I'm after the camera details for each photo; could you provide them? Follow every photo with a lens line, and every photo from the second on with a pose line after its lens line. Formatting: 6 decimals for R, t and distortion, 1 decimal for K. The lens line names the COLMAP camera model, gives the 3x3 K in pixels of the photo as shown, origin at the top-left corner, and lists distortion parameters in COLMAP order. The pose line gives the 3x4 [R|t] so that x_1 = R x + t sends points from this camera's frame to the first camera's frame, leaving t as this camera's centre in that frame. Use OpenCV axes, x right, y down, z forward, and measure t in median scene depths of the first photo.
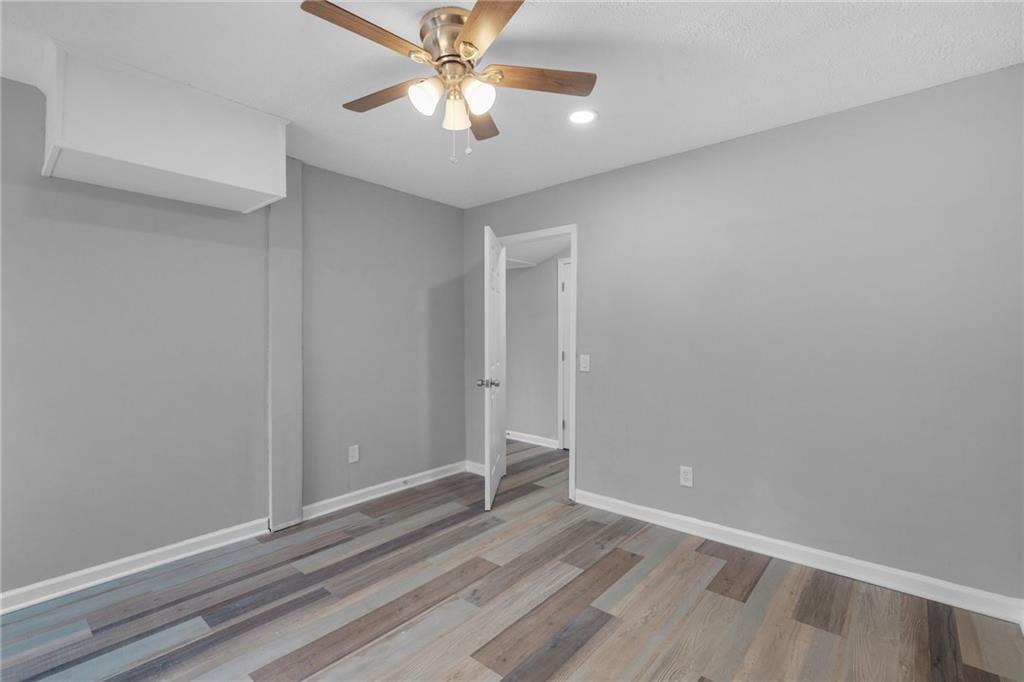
lens RADIAL K [[465.0, 0, 512.0], [0, 465.0, 341.0], [0, 0, 1]] dist [0.001192, -0.000036]
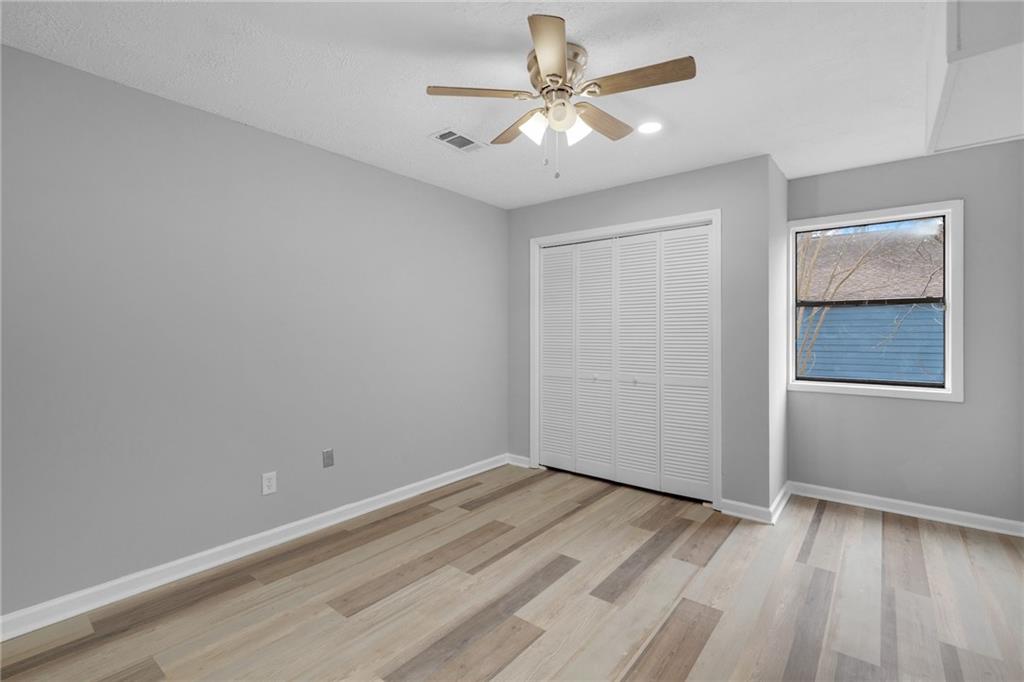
lens RADIAL K [[465.0, 0, 512.0], [0, 465.0, 341.0], [0, 0, 1]] dist [0.001192, -0.000036]
pose [[-0.999621, 0.001143, -0.027496, 0.015601], [0.000618, 0.999818, 0.019083, -0.011281], [0.027512, 0.019059, -0.999440, 1.971264]]
